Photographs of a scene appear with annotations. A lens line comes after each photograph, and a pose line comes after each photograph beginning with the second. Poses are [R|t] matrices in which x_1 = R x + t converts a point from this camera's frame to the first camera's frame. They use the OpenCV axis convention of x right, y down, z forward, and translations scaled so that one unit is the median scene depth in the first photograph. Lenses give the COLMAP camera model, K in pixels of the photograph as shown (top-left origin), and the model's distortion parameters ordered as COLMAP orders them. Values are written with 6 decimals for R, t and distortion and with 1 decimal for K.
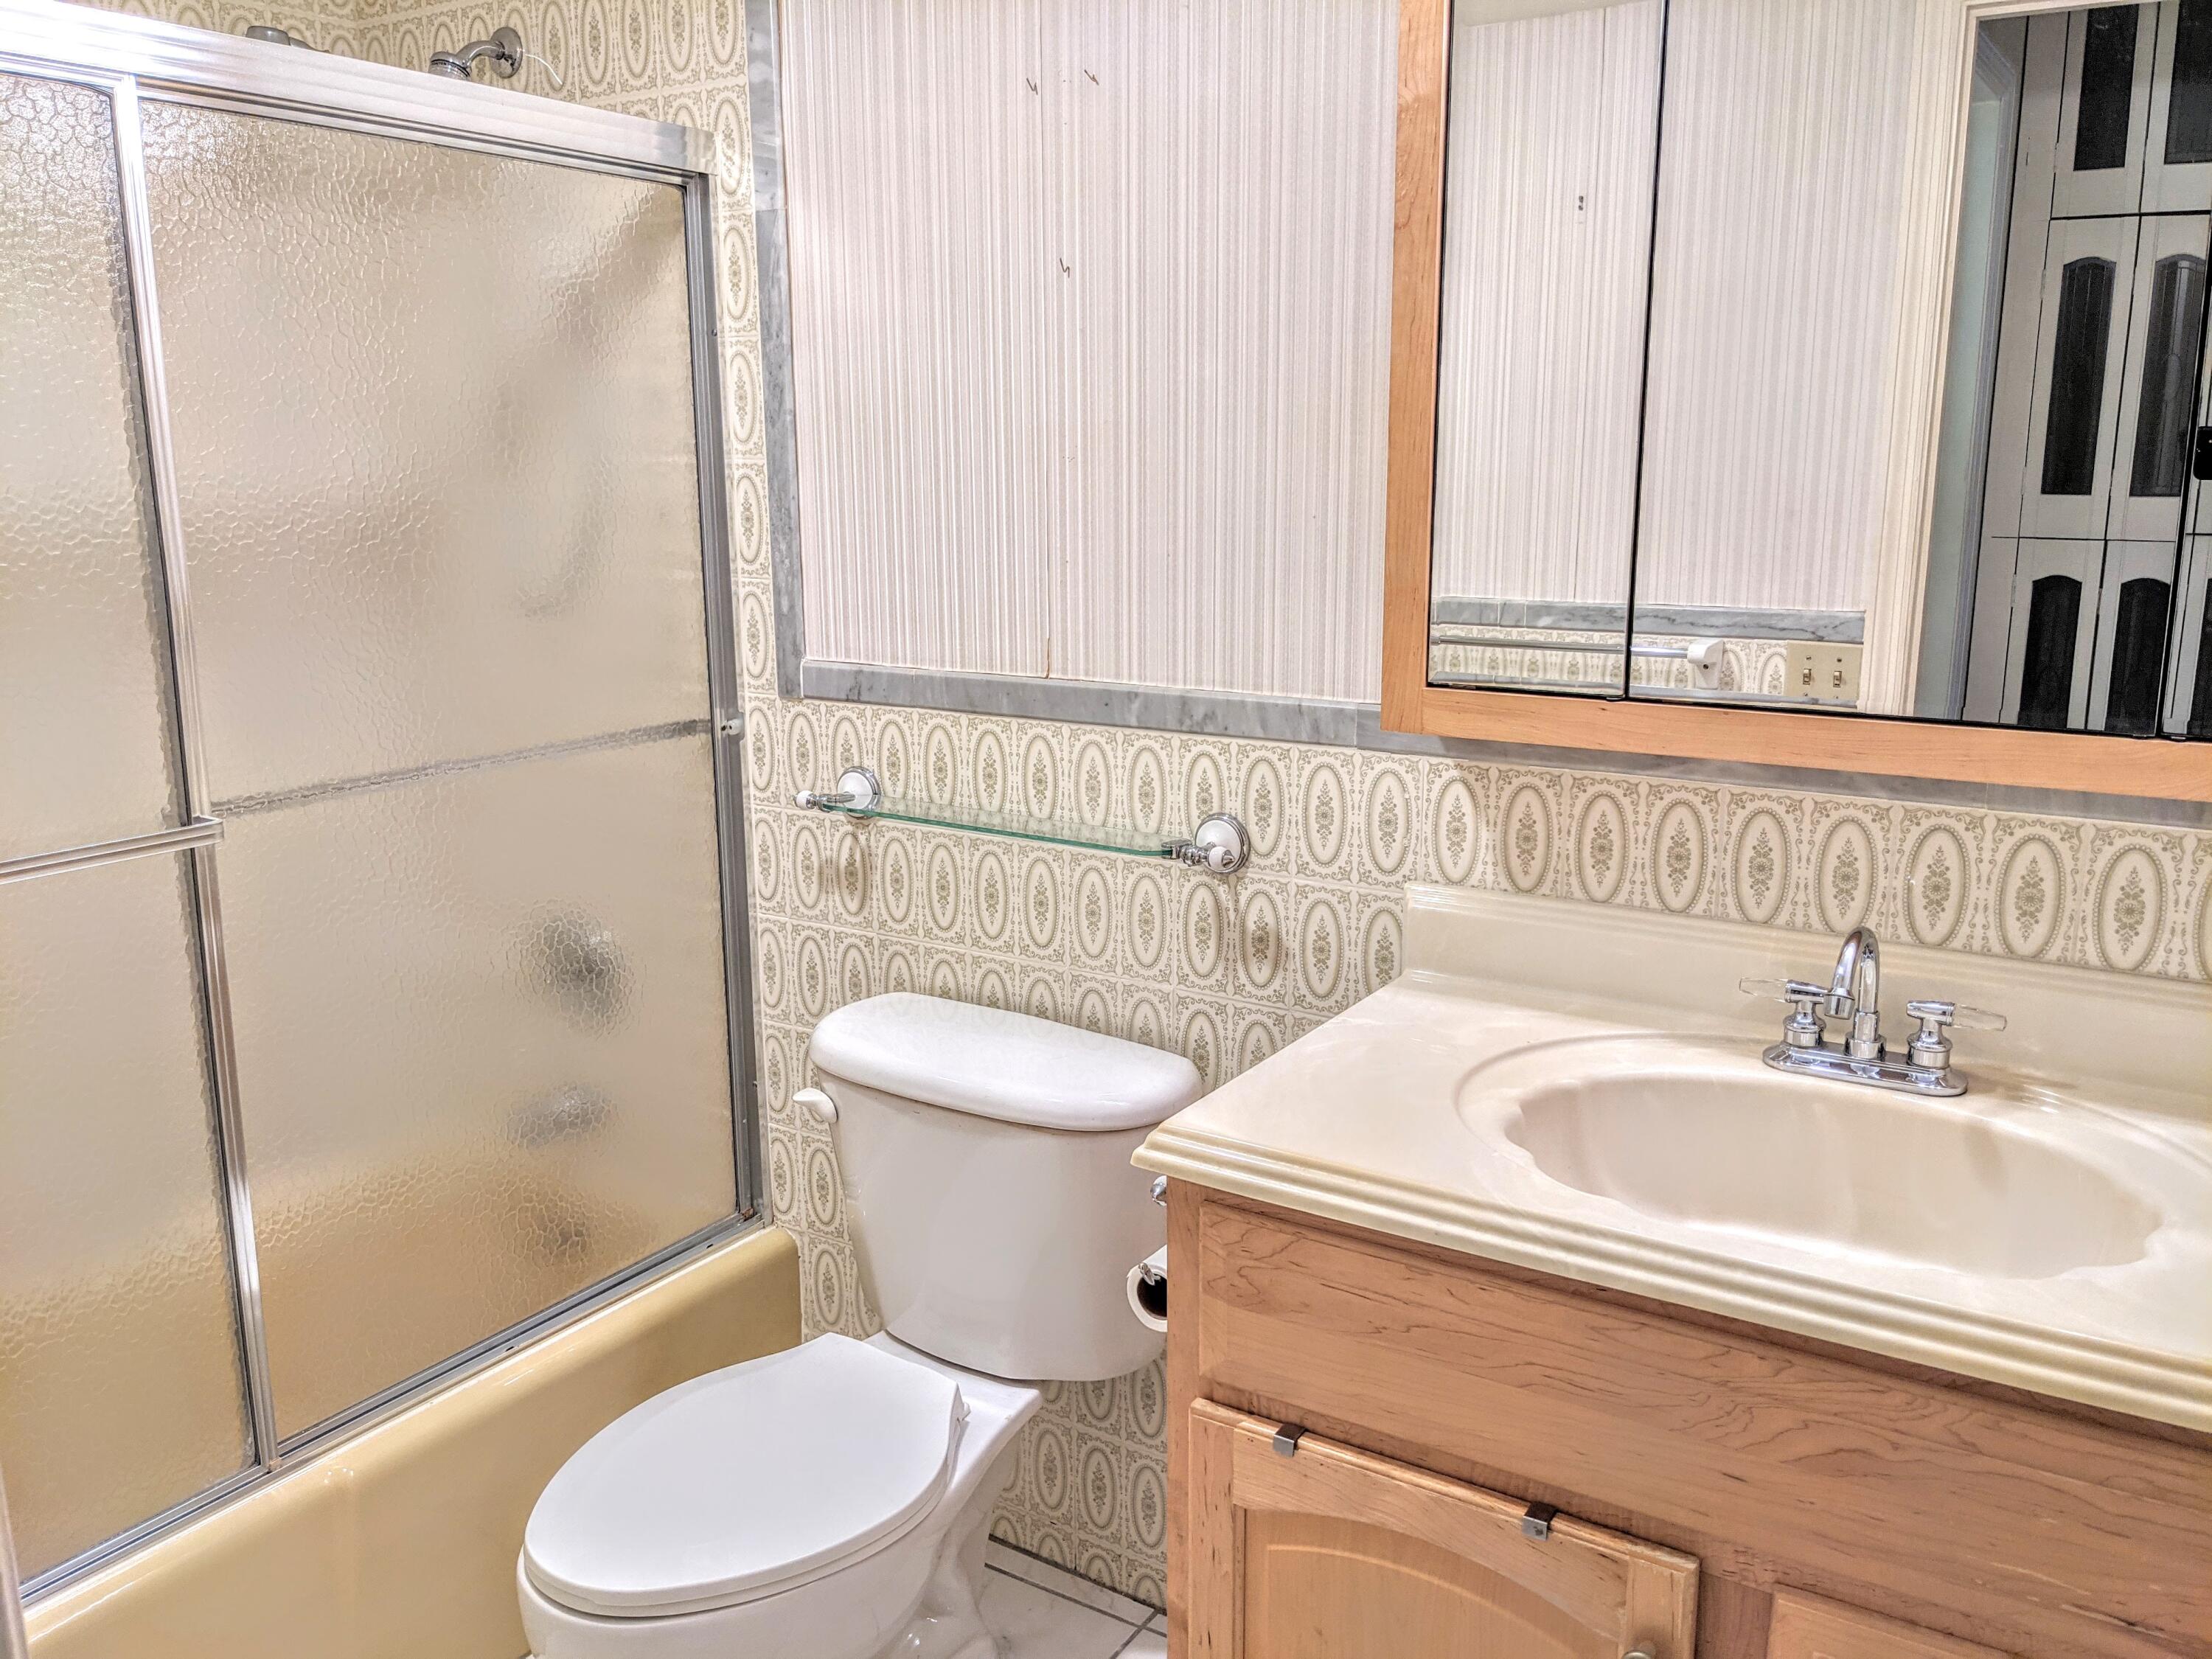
lens RADIAL K [[1748.6, 0, 1130.4], [0, 1748.6, 826.6], [0, 0, 1]] dist [0.063595, -0.111588]
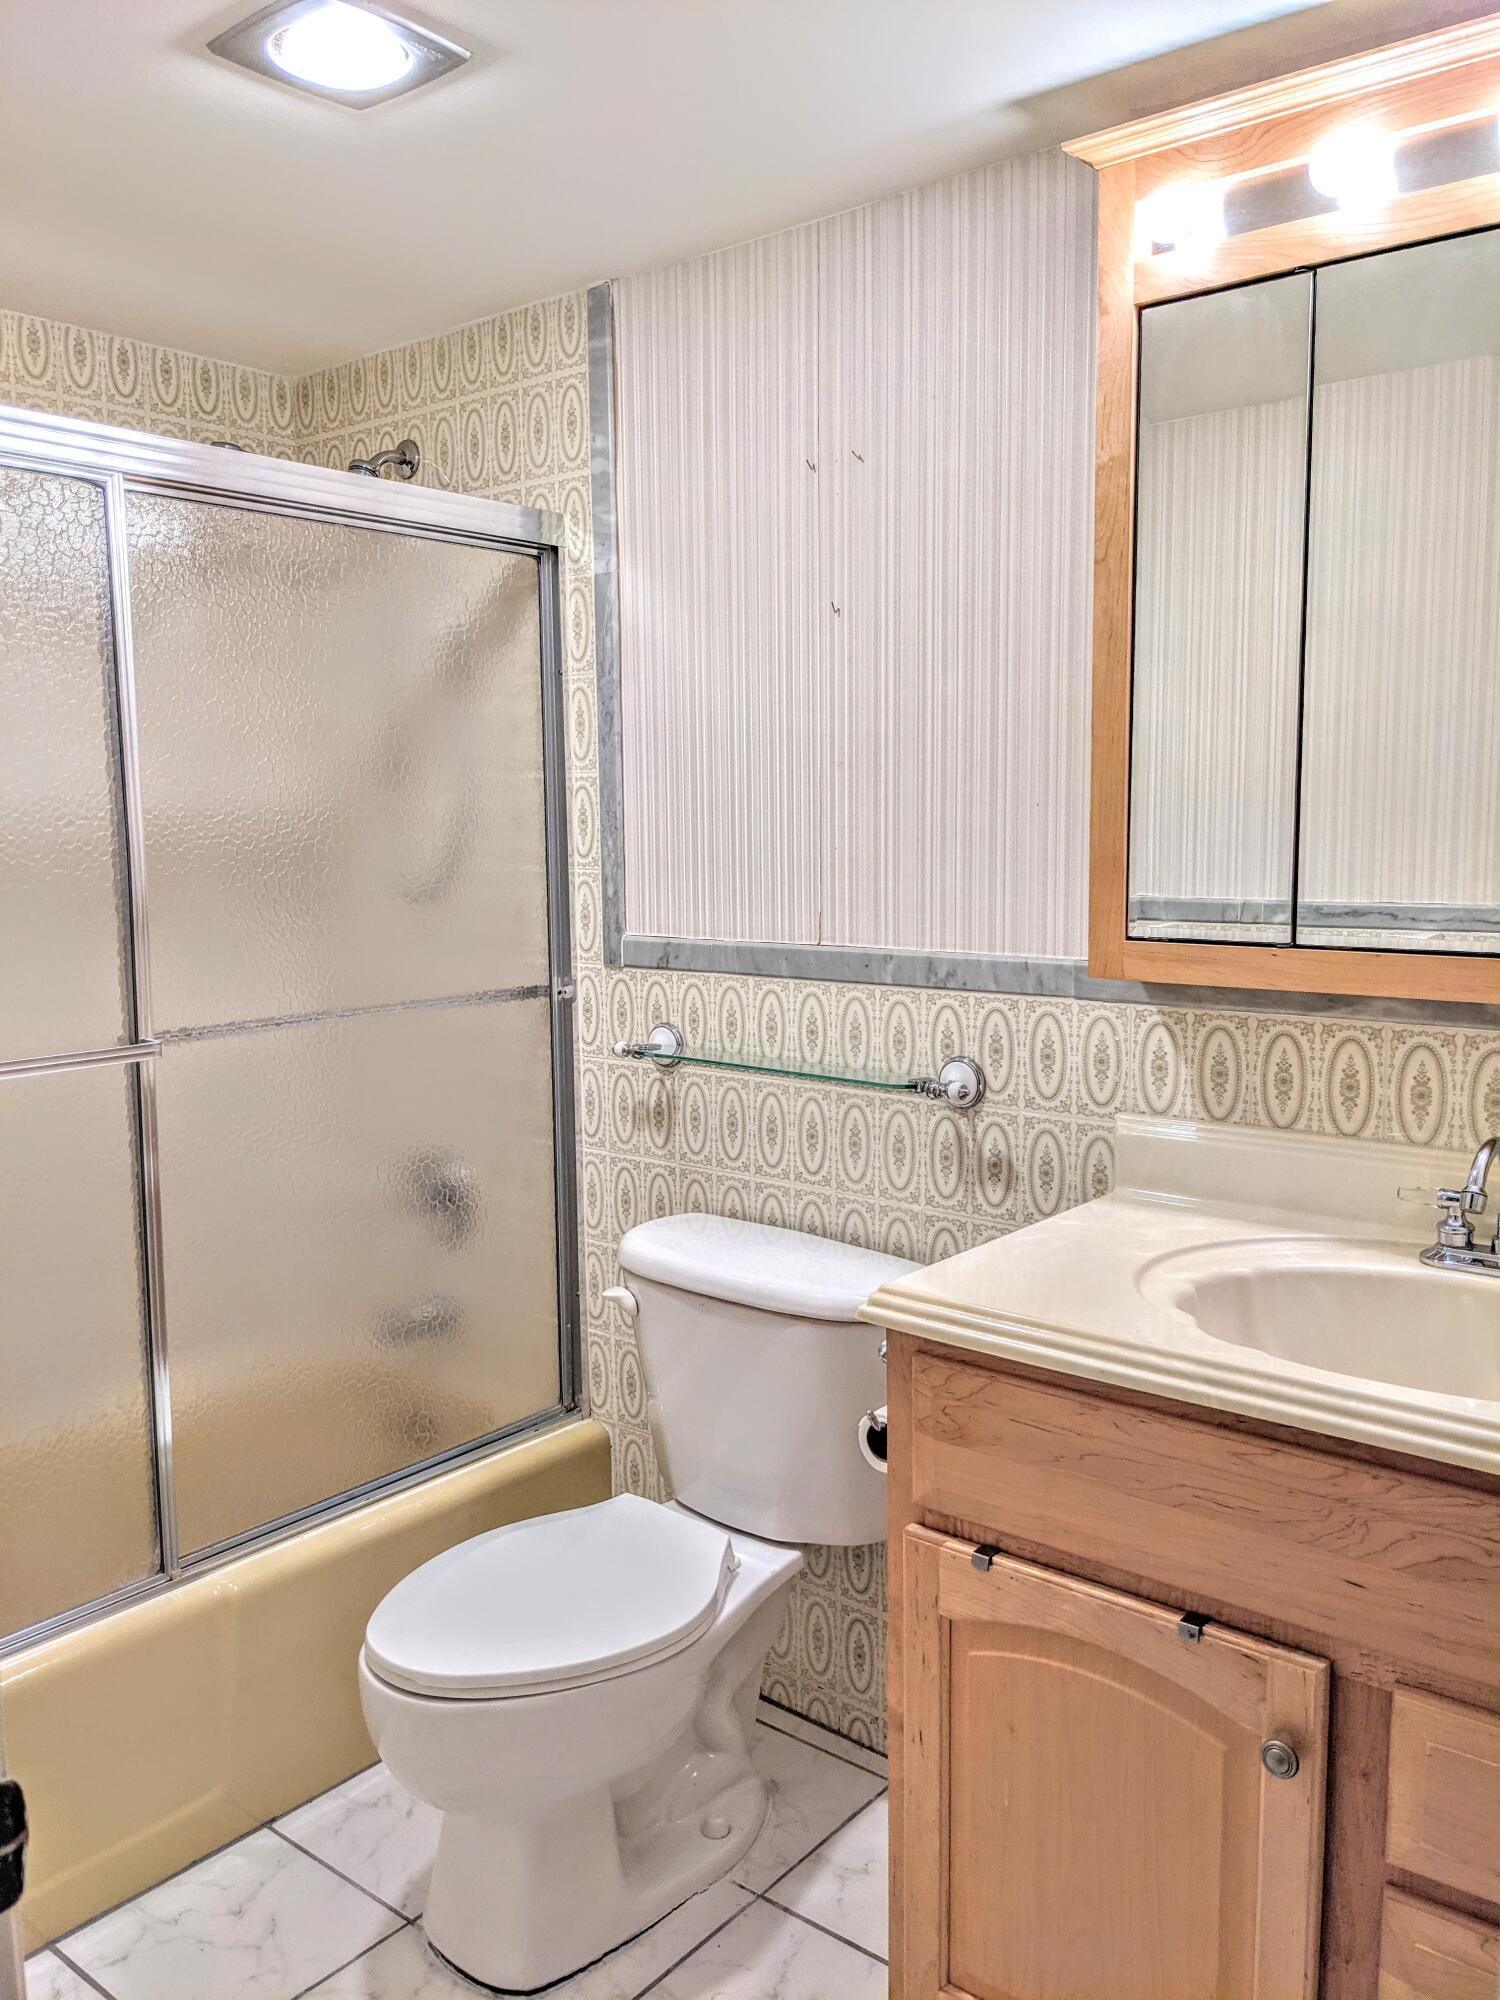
lens RADIAL K [[1586.3, 0, 759.5], [0, 1586.3, 1020.4], [0, 0, 1]] dist [0.066043, -0.115274]
pose [[0.991837, 0.009085, -0.127186, 0.052409], [-0.019567, 0.996489, -0.081407, 0.057603], [0.126000, 0.083231, 0.988533, -0.077014]]
